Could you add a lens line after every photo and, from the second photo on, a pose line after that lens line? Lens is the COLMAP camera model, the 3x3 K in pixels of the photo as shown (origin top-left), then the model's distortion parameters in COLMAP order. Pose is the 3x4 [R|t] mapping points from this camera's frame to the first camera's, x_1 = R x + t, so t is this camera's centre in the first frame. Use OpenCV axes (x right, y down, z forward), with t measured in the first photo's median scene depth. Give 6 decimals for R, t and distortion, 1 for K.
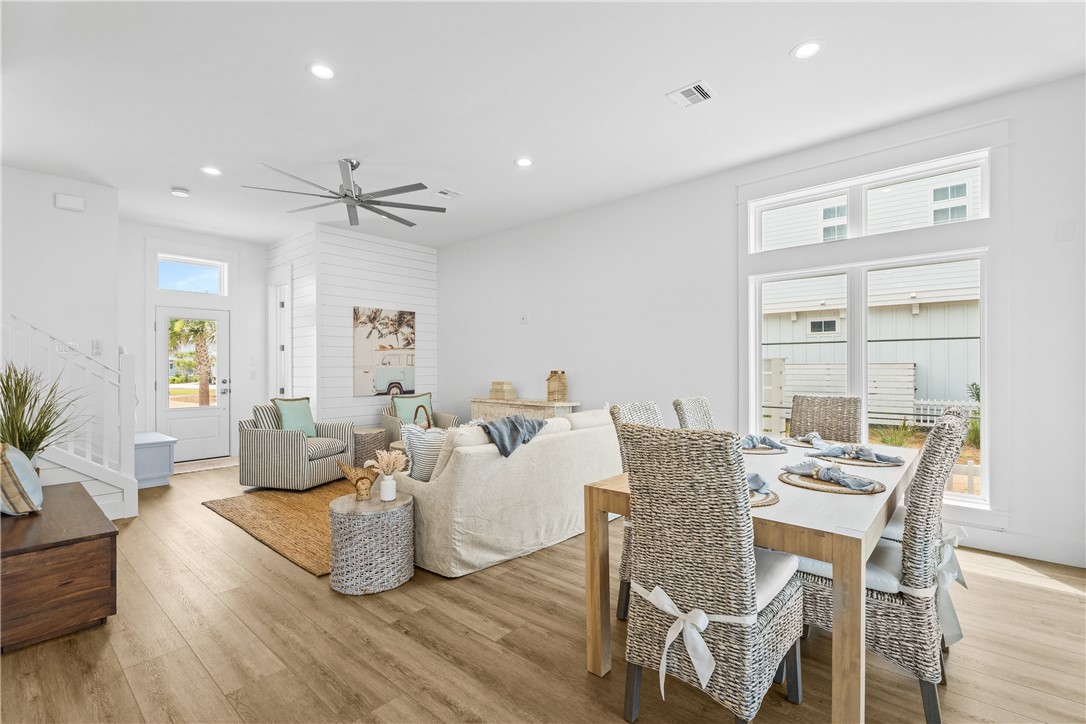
lens RADIAL K [[488.4, 0, 543.0], [0, 488.4, 362.0], [0, 0, 1]] dist [0.000064, 0.000378]
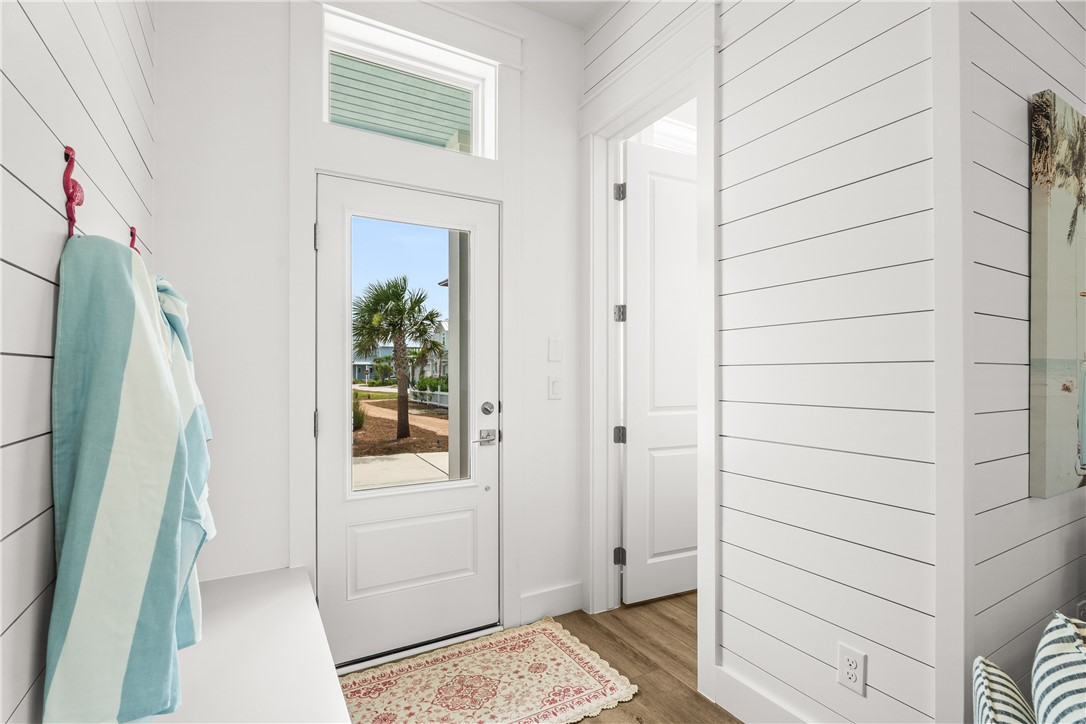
lens RADIAL K [[508.0, 0, 543.0], [0, 508.0, 362.0], [0, 0, 1]] dist [-0.000390, -0.000048]
pose [[0.947604, -0.007570, -0.319358, -0.312850], [0.005588, 0.999959, -0.007119, 0.006143], [0.319399, 0.004962, 0.947607, 0.420877]]
